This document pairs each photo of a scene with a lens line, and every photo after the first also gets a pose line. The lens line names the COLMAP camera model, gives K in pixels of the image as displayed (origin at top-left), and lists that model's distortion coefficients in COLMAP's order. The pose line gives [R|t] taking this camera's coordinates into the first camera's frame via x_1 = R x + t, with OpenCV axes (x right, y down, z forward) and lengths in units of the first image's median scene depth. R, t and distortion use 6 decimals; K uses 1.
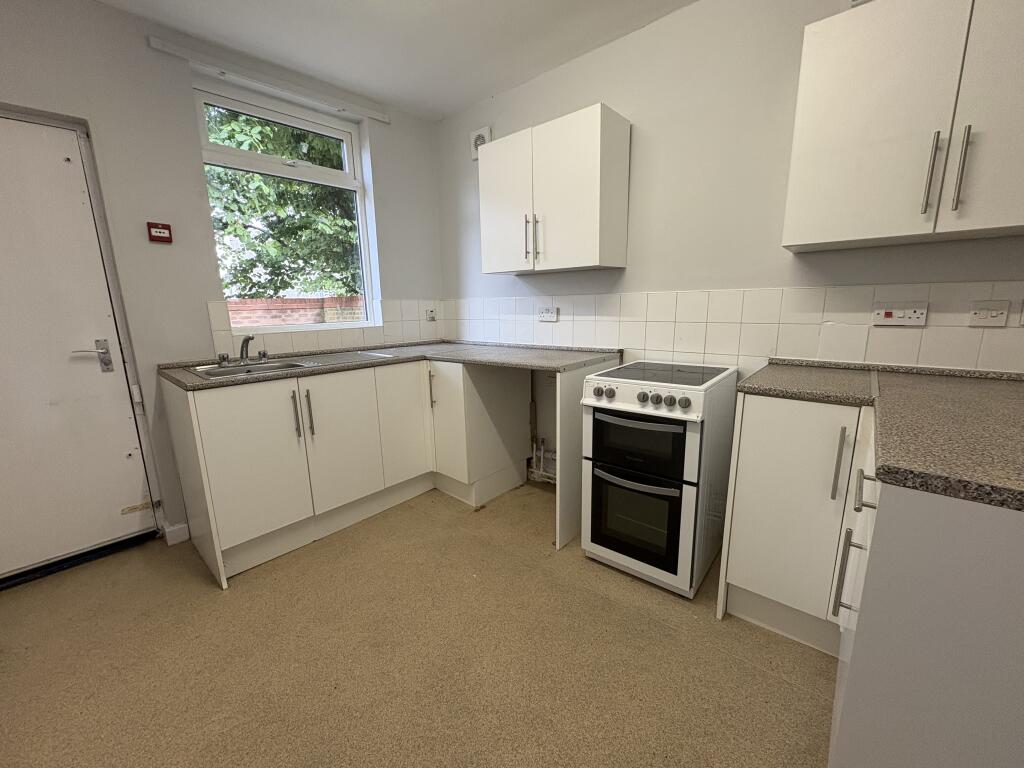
lens RADIAL K [[407.4, 0, 513.4], [0, 407.4, 382.1], [0, 0, 1]] dist [-0.003120, 0.000408]
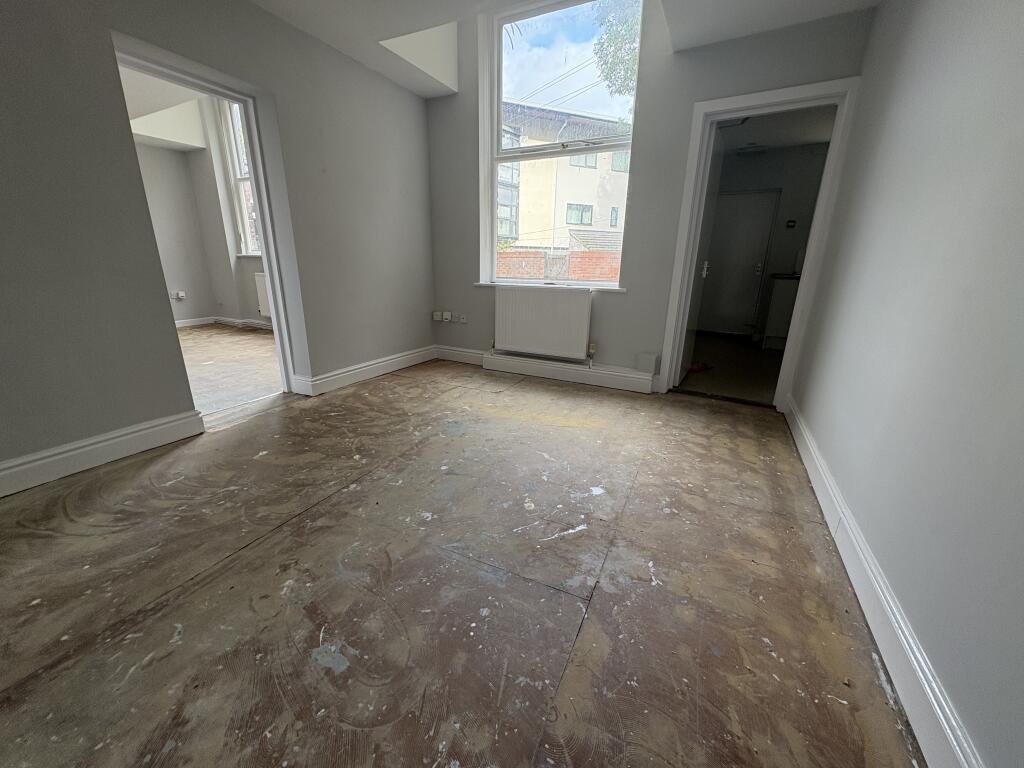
lens RADIAL K [[407.4, 0, 515.2], [0, 407.4, 382.9], [0, 0, 1]] dist [-0.003120, 0.000408]
pose [[0.244779, 0.302681, -0.921123, 1.519189], [-0.207675, 0.944343, 0.255124, 0.328622], [0.947077, 0.128845, 0.294015, -1.424448]]
